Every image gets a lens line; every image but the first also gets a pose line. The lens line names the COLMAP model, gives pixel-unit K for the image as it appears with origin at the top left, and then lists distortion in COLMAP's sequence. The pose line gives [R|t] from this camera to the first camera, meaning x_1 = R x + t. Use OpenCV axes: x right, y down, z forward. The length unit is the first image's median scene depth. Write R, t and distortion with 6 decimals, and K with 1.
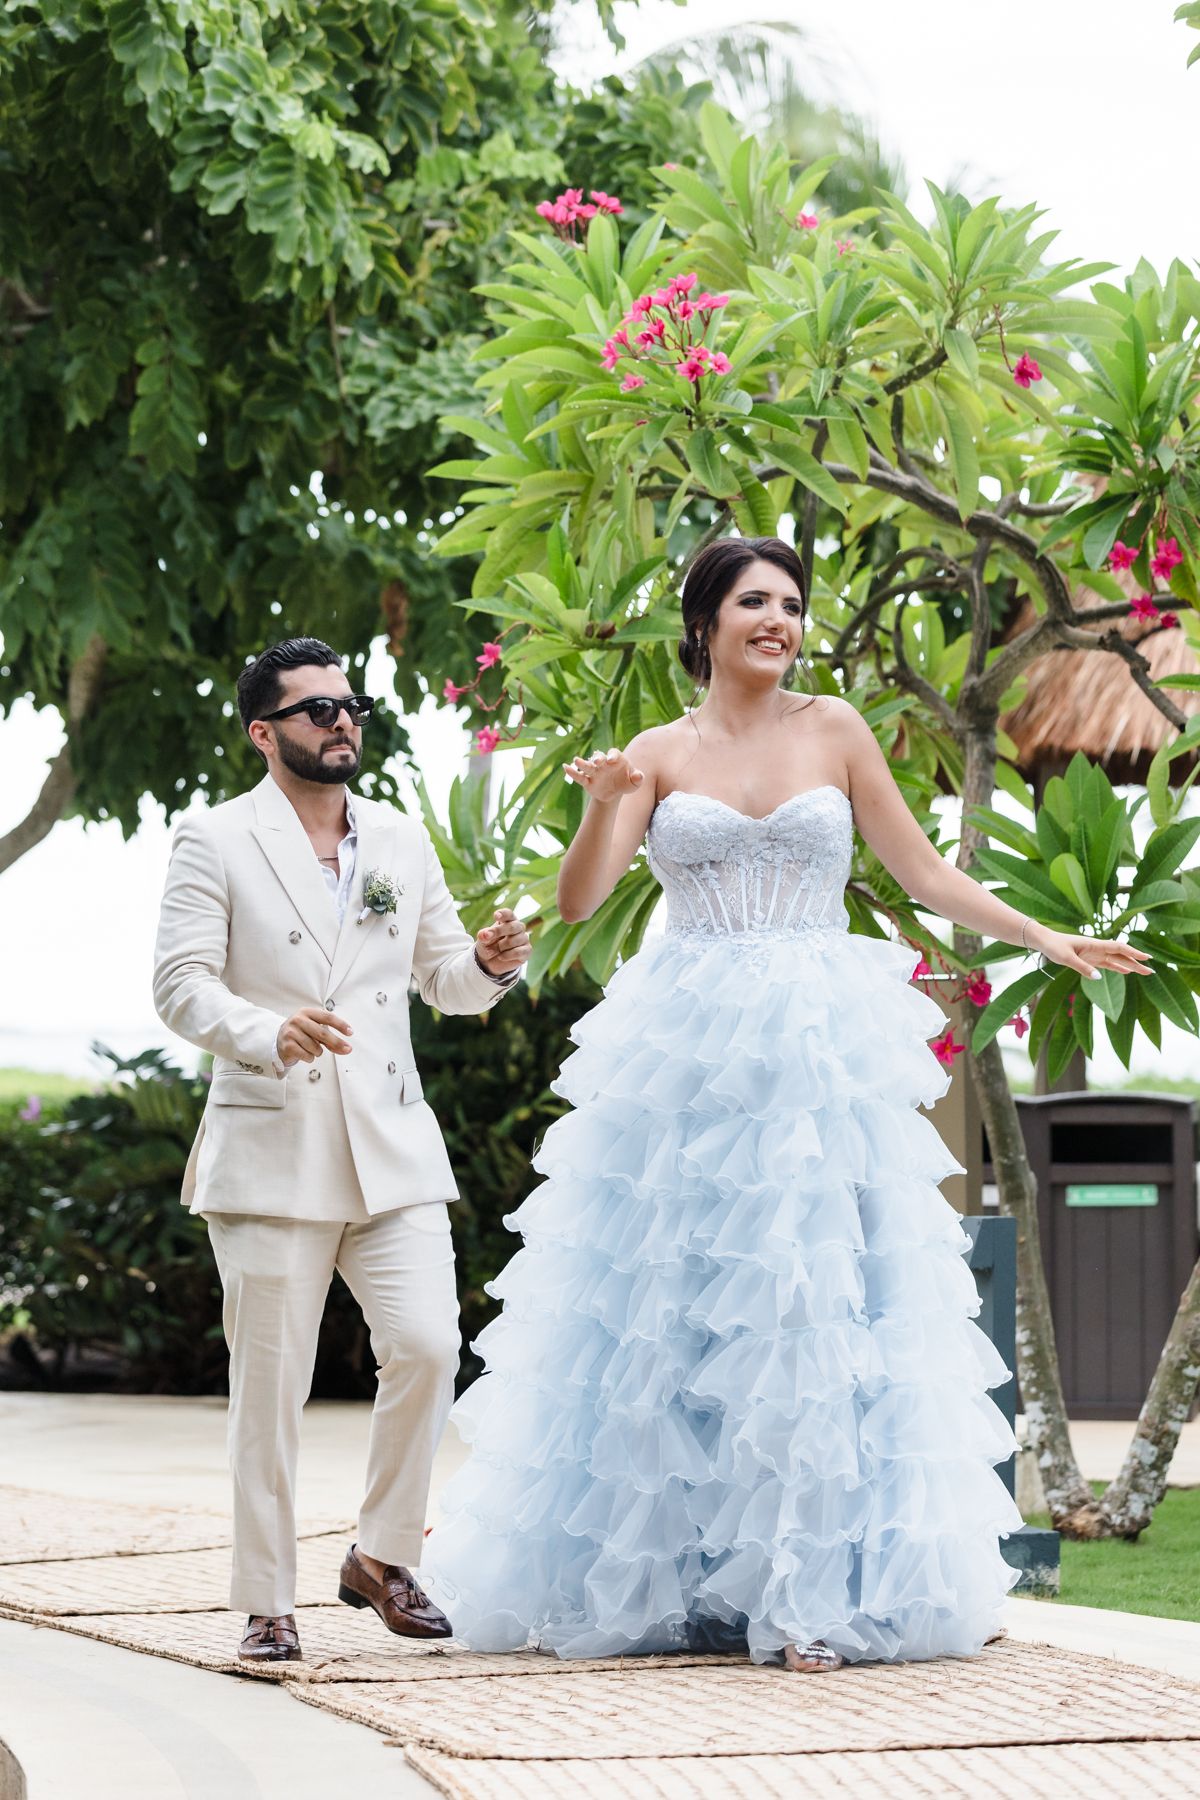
lens RADIAL K [[5728.1, 0, 600.0], [0, 5728.1, 900.0], [0, 0, 1]] dist [0.018593, -2.766193]
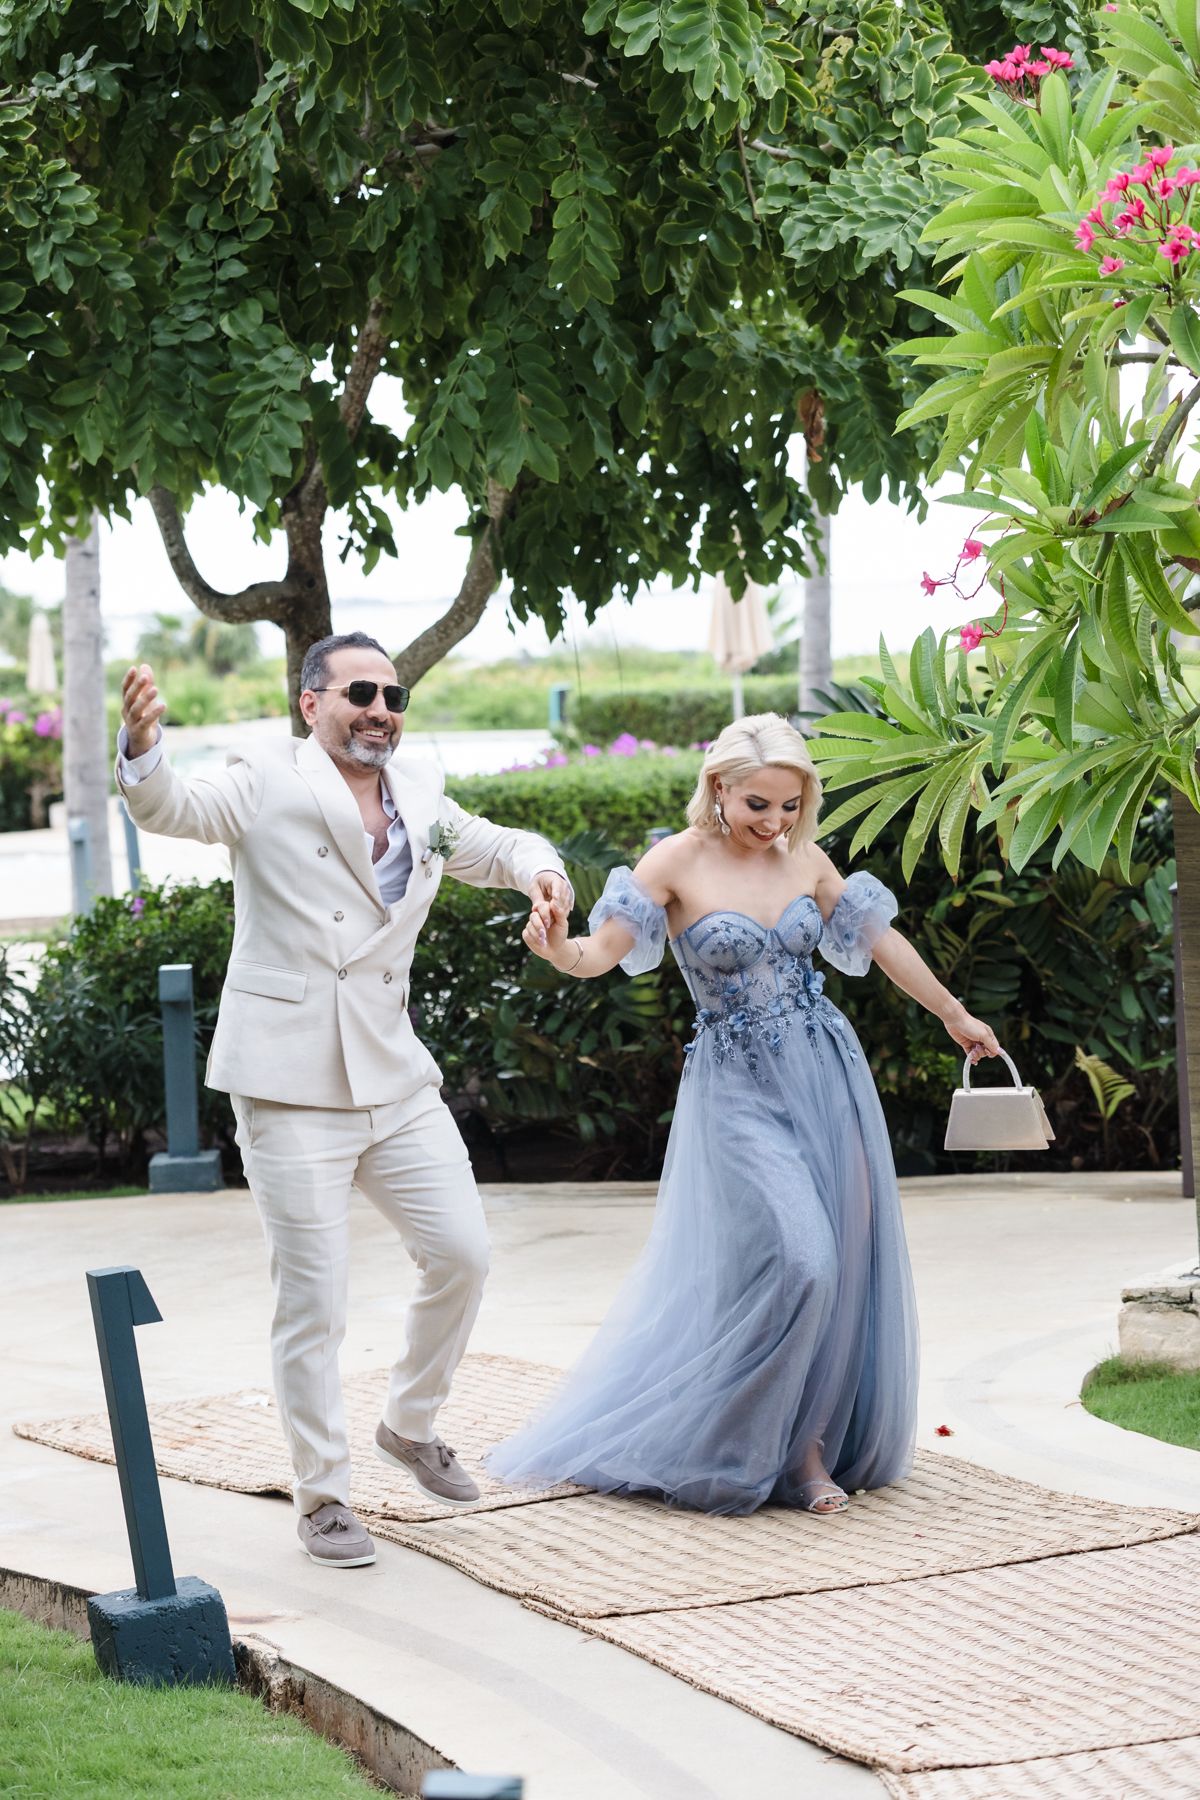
lens RADIAL K [[4997.6, 0, 600.0], [0, 4997.6, 900.0], [0, 0, 1]] dist [0.103054, -1.682257]
pose [[0.997080, -0.046894, -0.060269, -0.025087], [0.051751, 0.995311, 0.081721, -0.042134], [0.056155, -0.084602, 0.994831, 0.111605]]
